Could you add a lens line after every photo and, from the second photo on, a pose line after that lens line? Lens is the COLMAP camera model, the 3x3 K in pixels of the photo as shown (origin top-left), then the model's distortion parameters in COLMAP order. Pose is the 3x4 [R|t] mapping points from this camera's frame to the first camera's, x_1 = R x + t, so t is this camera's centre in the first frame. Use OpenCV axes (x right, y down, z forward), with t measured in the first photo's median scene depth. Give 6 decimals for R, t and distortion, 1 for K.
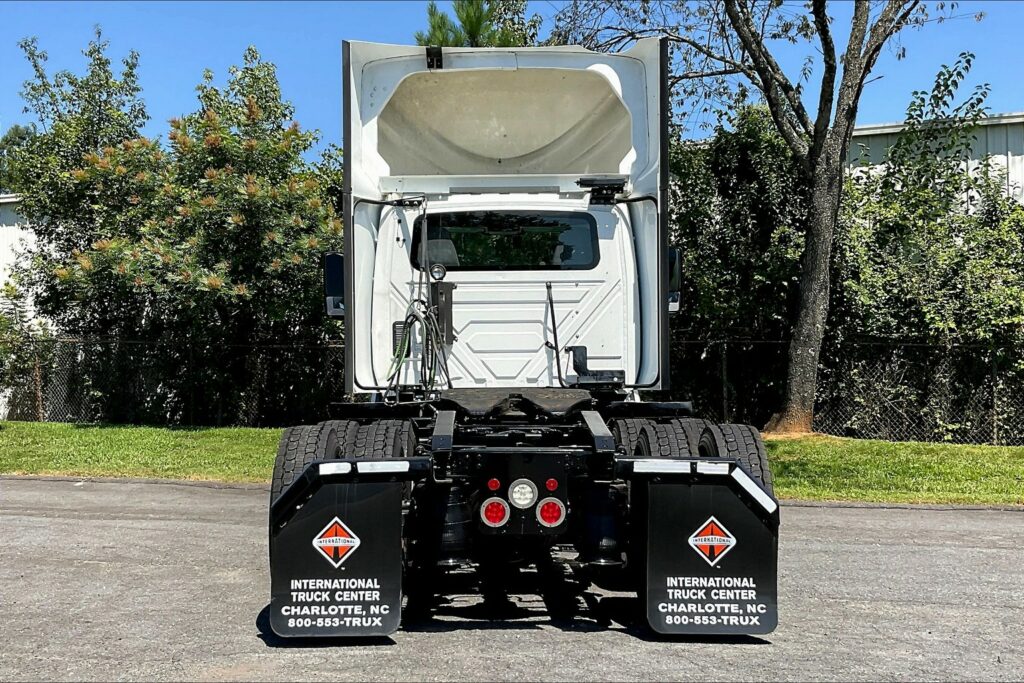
lens RADIAL K [[1261.2, 0, 477.8], [0, 1261.2, 367.2], [0, 0, 1]] dist [0.061189, 0.000000]
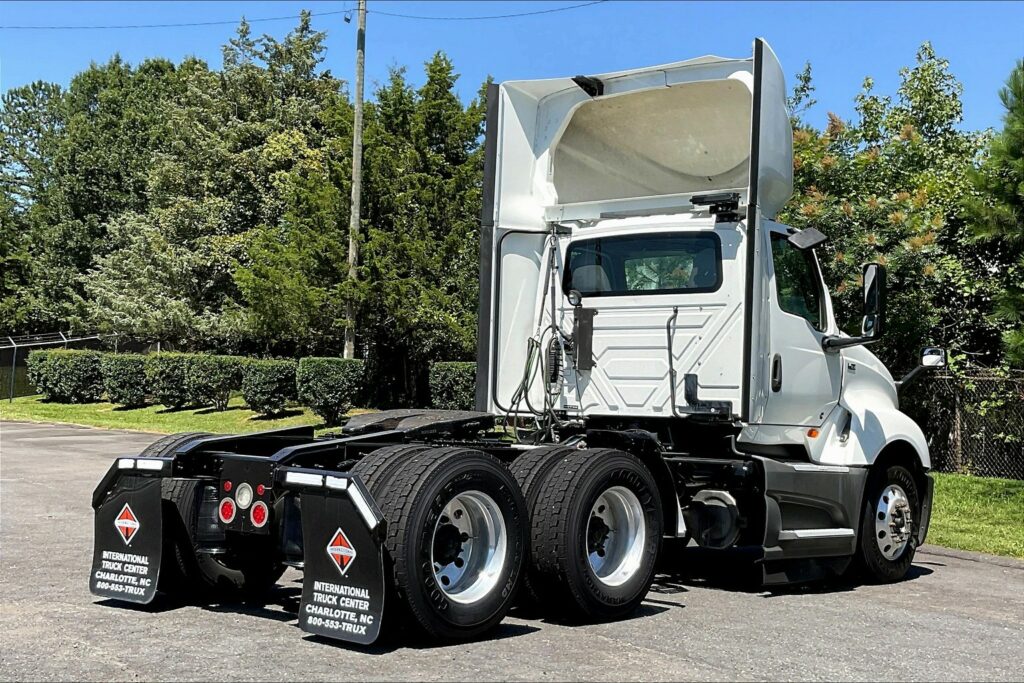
lens RADIAL K [[1423.0, 0, 506.0], [0, 1423.0, 343.6], [0, 0, 1]] dist [0.070649, 0.000000]
pose [[0.769276, 0.002443, -0.638911, 0.648174], [-0.028125, 0.999153, -0.030043, -0.003616], [0.638297, 0.041081, 0.768693, 0.093462]]
